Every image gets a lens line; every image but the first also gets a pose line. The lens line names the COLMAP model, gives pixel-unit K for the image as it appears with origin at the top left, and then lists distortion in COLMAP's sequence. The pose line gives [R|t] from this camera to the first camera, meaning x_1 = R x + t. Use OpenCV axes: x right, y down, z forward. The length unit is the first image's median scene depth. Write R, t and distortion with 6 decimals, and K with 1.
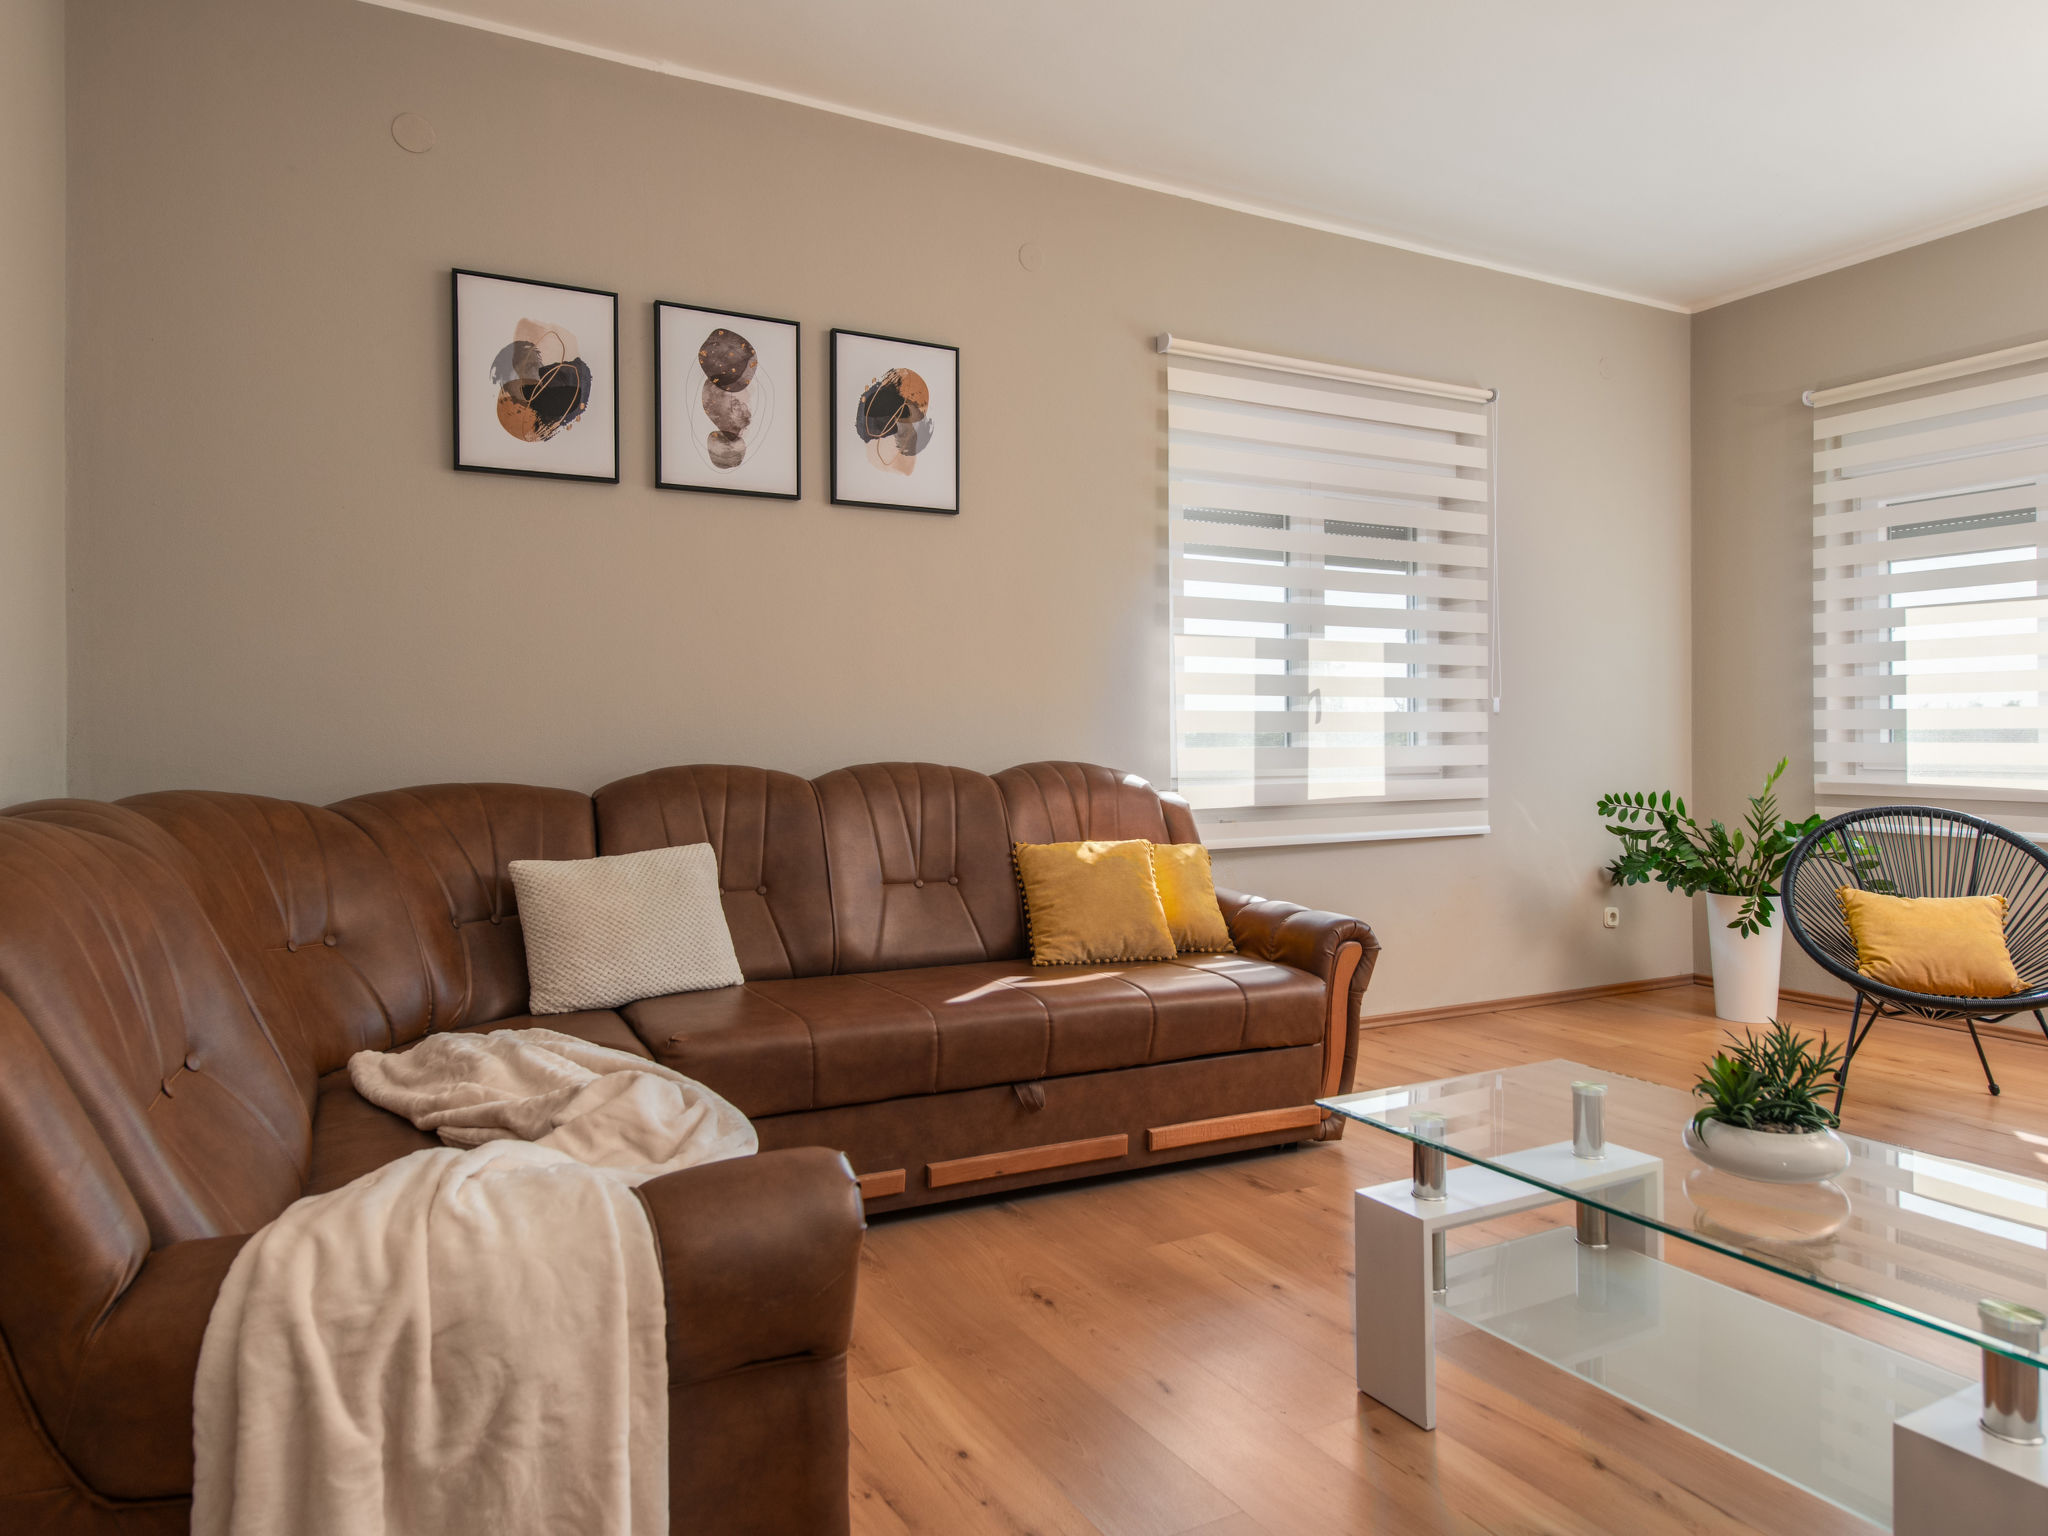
lens RADIAL K [[1251.0, 0, 1024.0], [0, 1251.0, 768.0], [0, 0, 1]] dist [-0.017732, 0.001308]
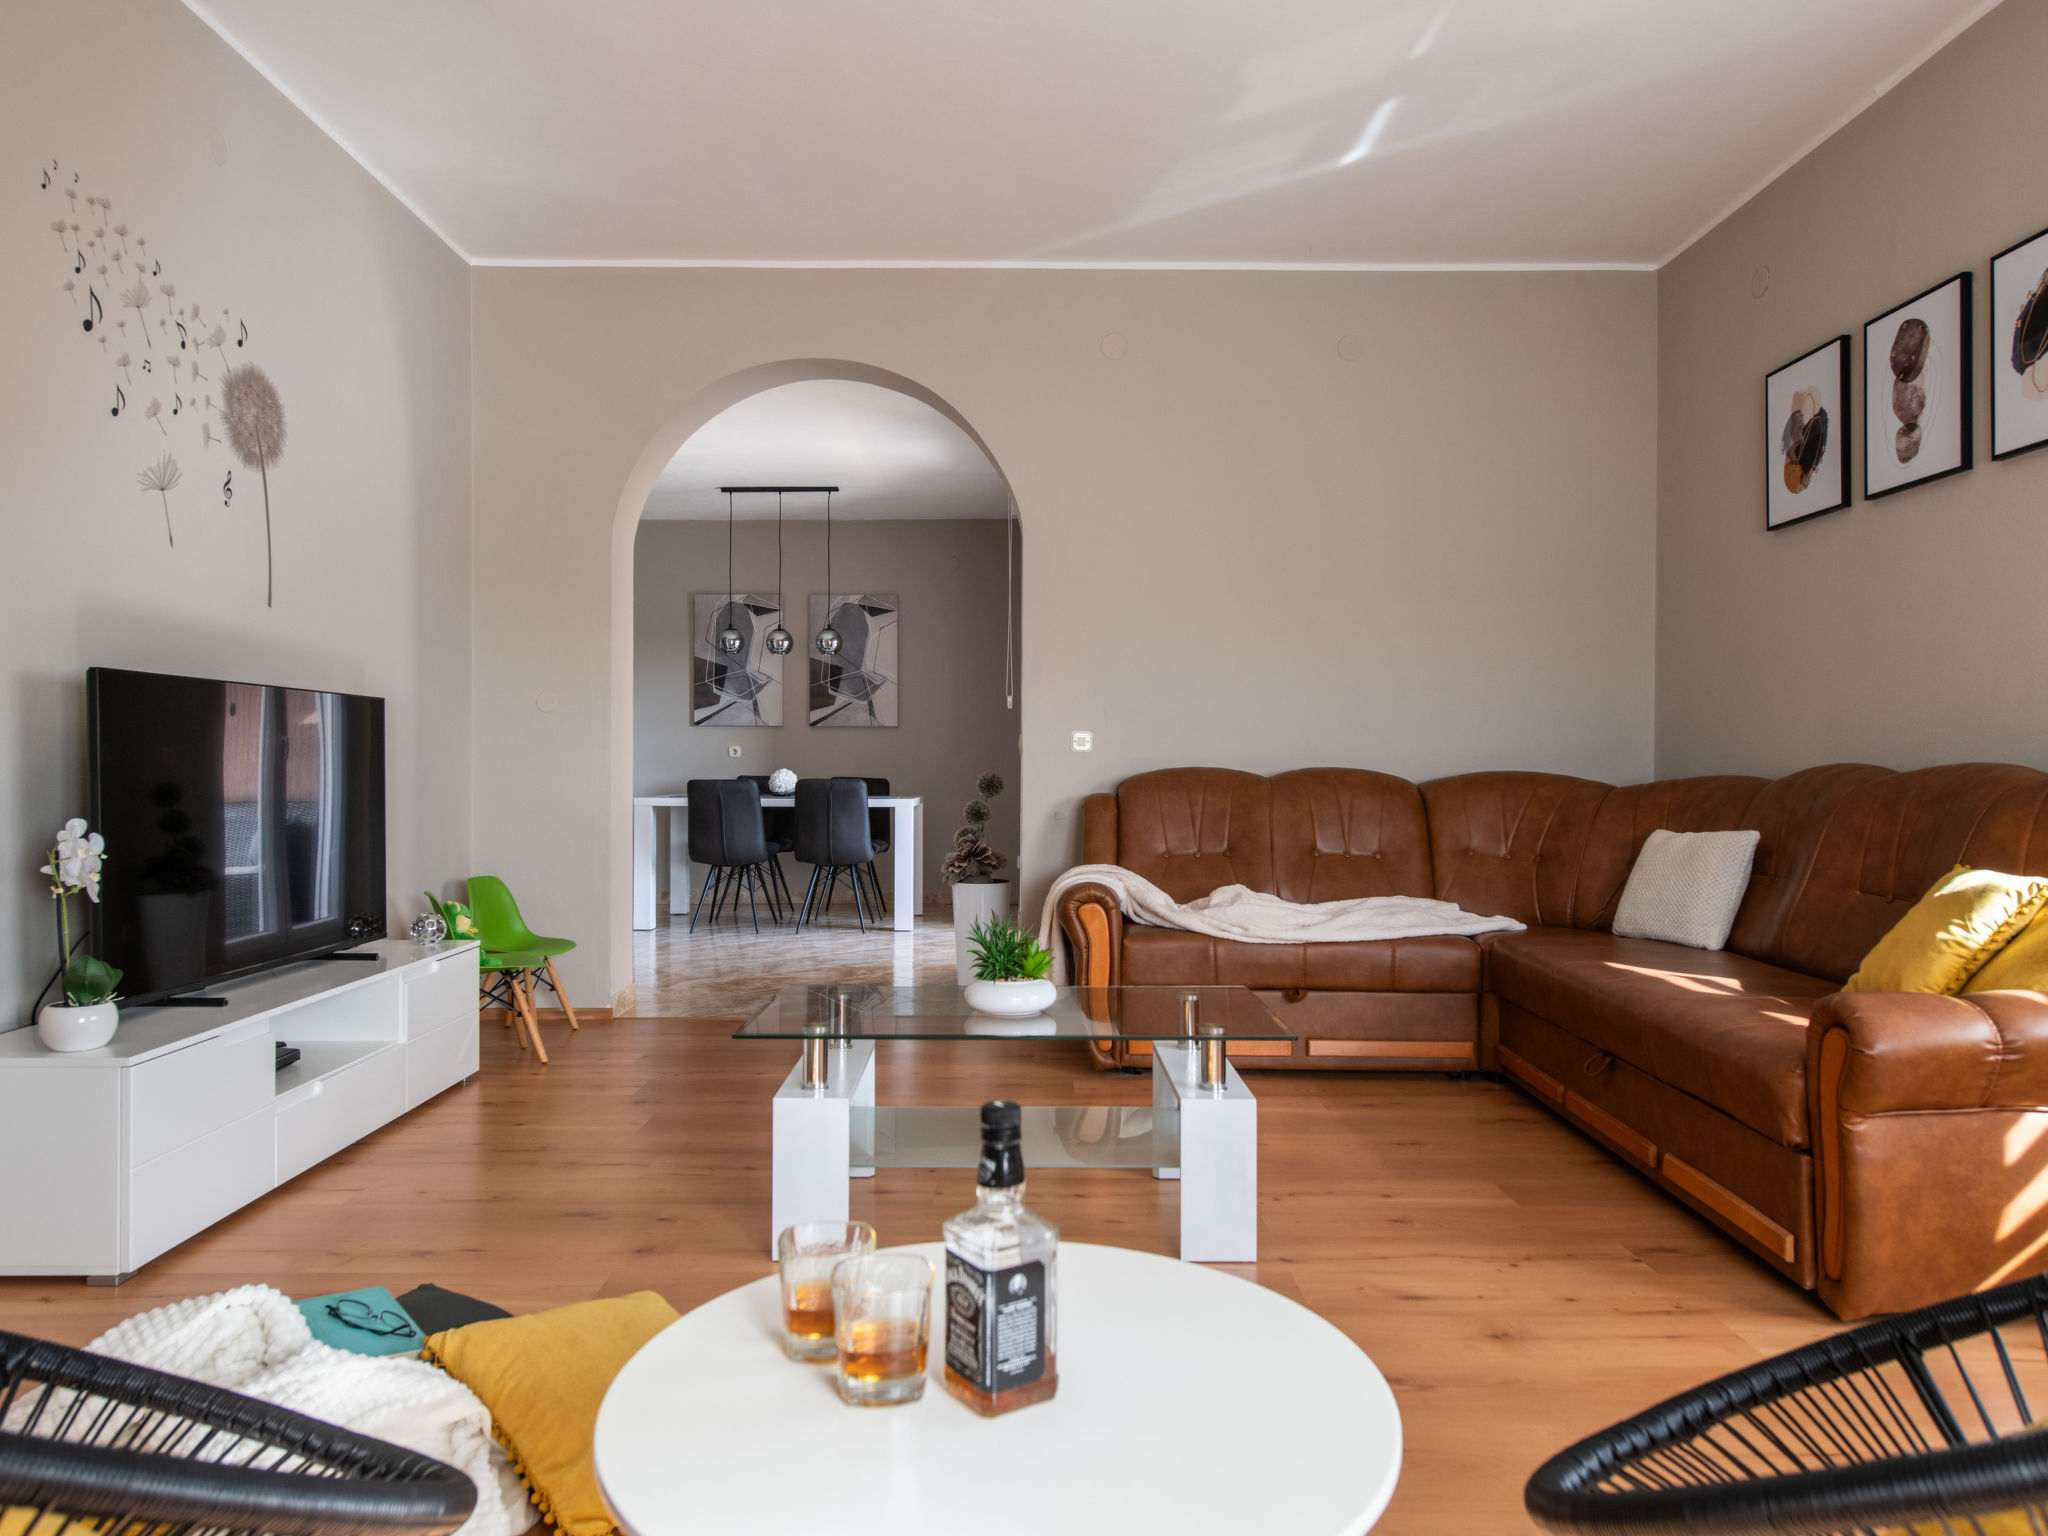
lens RADIAL K [[1323.0, 0, 1024.0], [0, 1323.0, 768.0], [0, 0, 1]] dist [0.019949, -0.005044]
pose [[-0.445512, 0.001390, -0.895275, 0.916734], [-0.013552, 0.999874, 0.008296, 0.001434], [0.895173, 0.015829, -0.445437, 0.770676]]
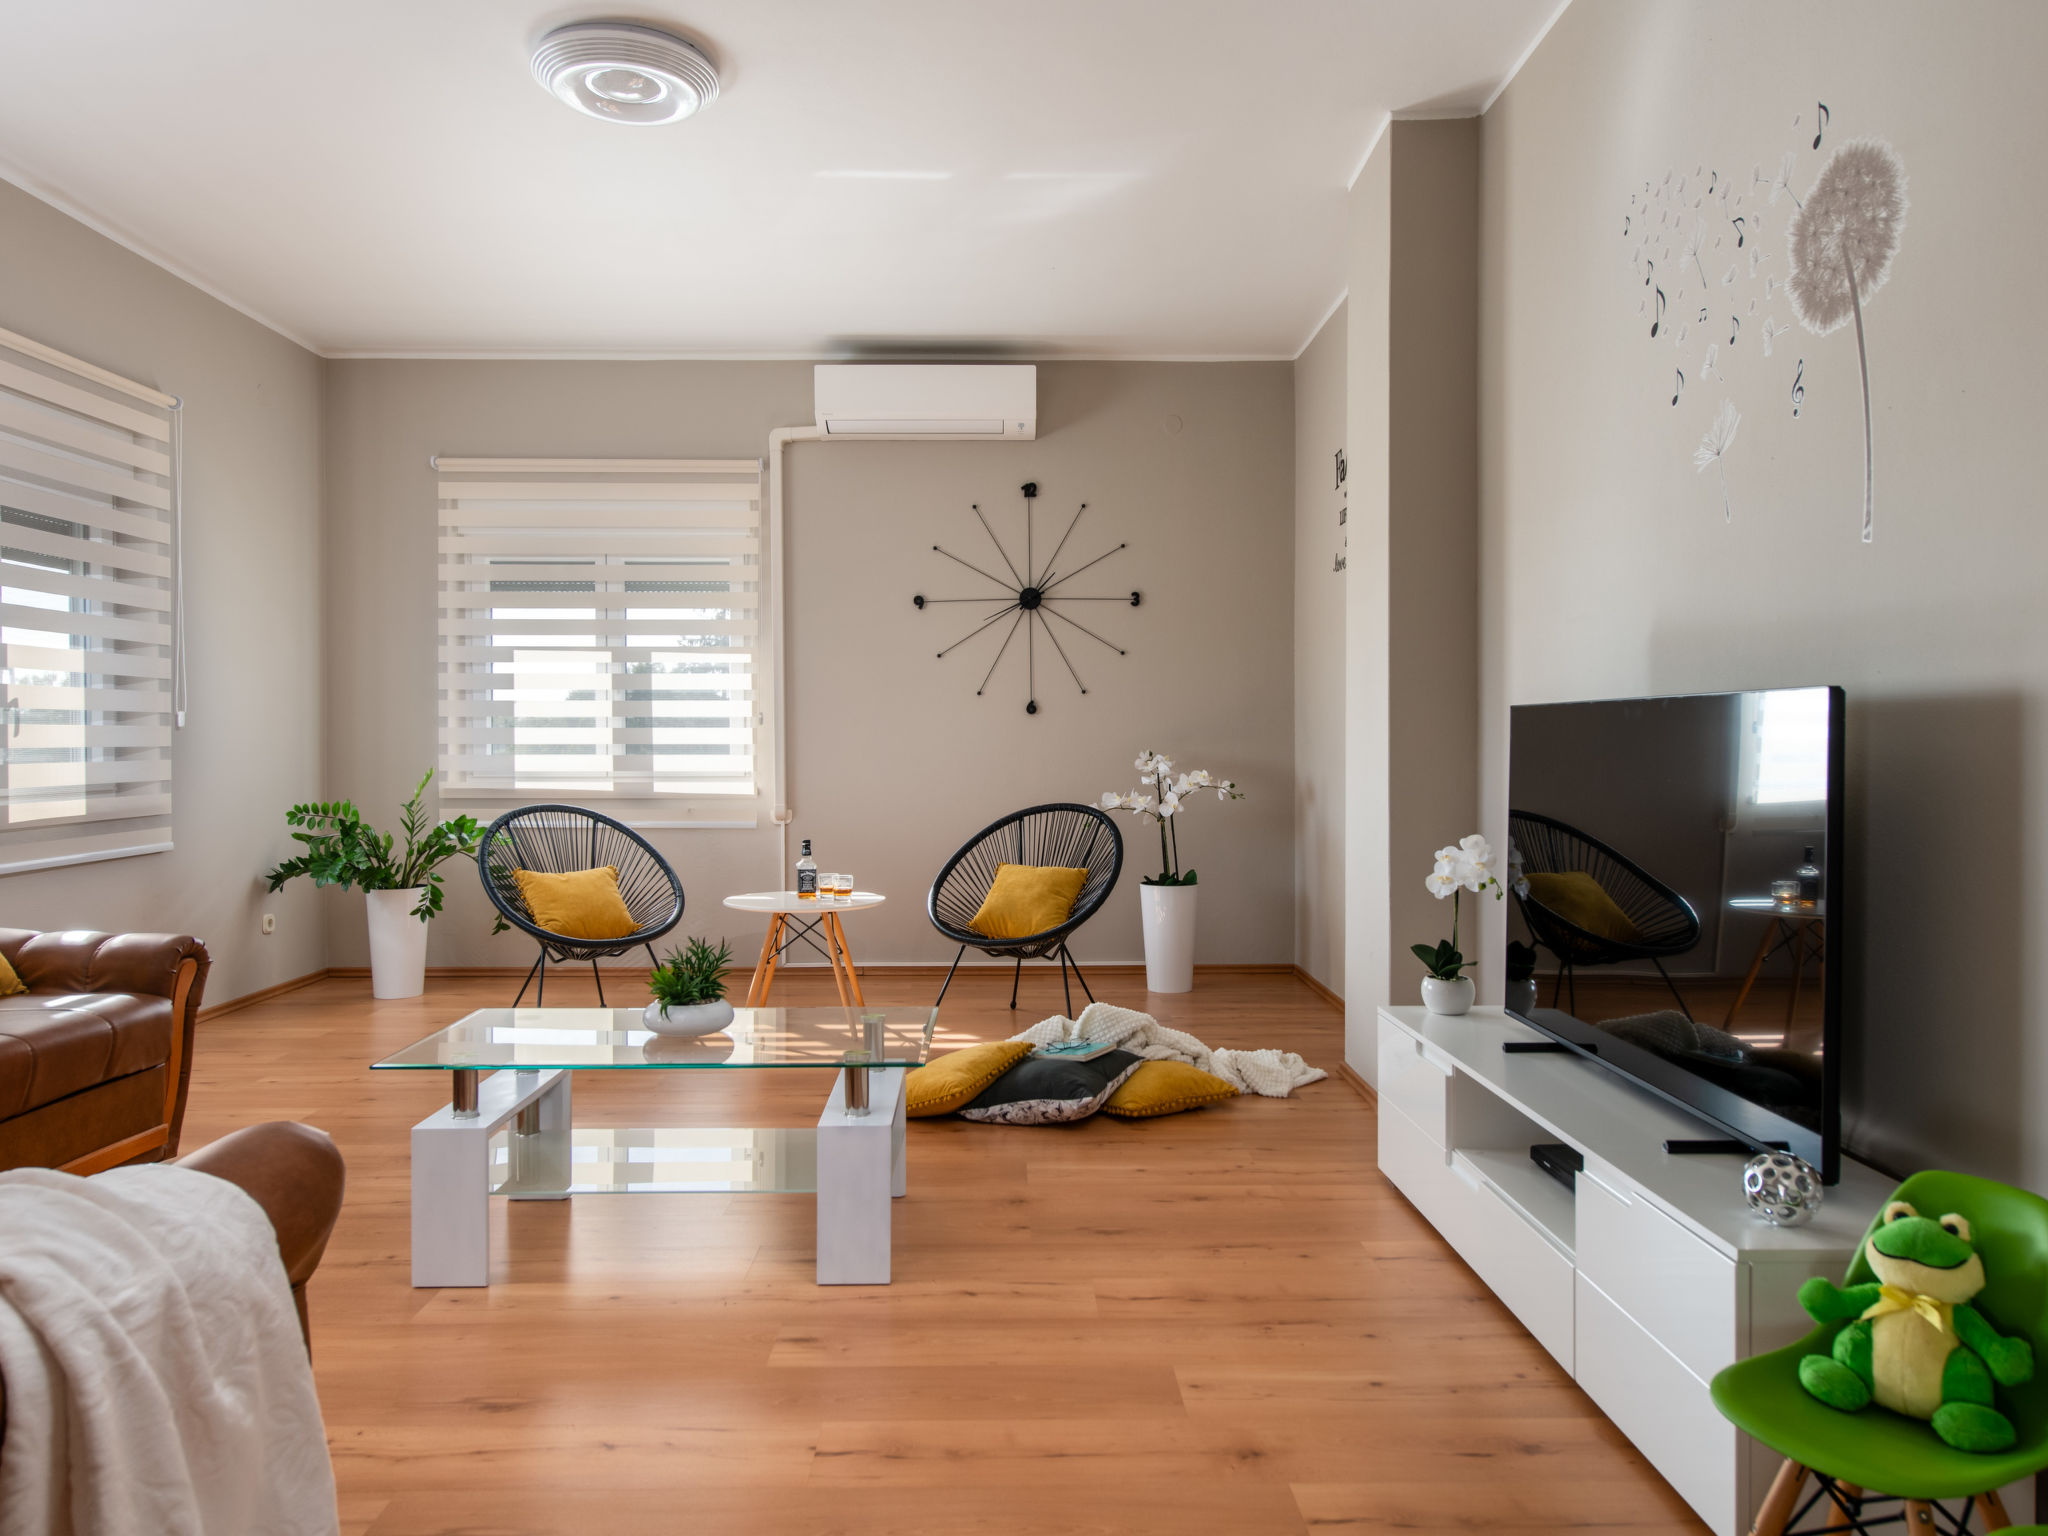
lens RADIAL K [[1454.6, 0, 1024.0], [0, 1454.6, 768.0], [0, 0, 1]] dist [0.094309, 0.000788]
pose [[0.425357, -0.013531, 0.904924, -0.444464], [0.012933, 0.999877, 0.008872, -0.014661], [-0.904933, 0.007930, 0.425480, -0.113204]]
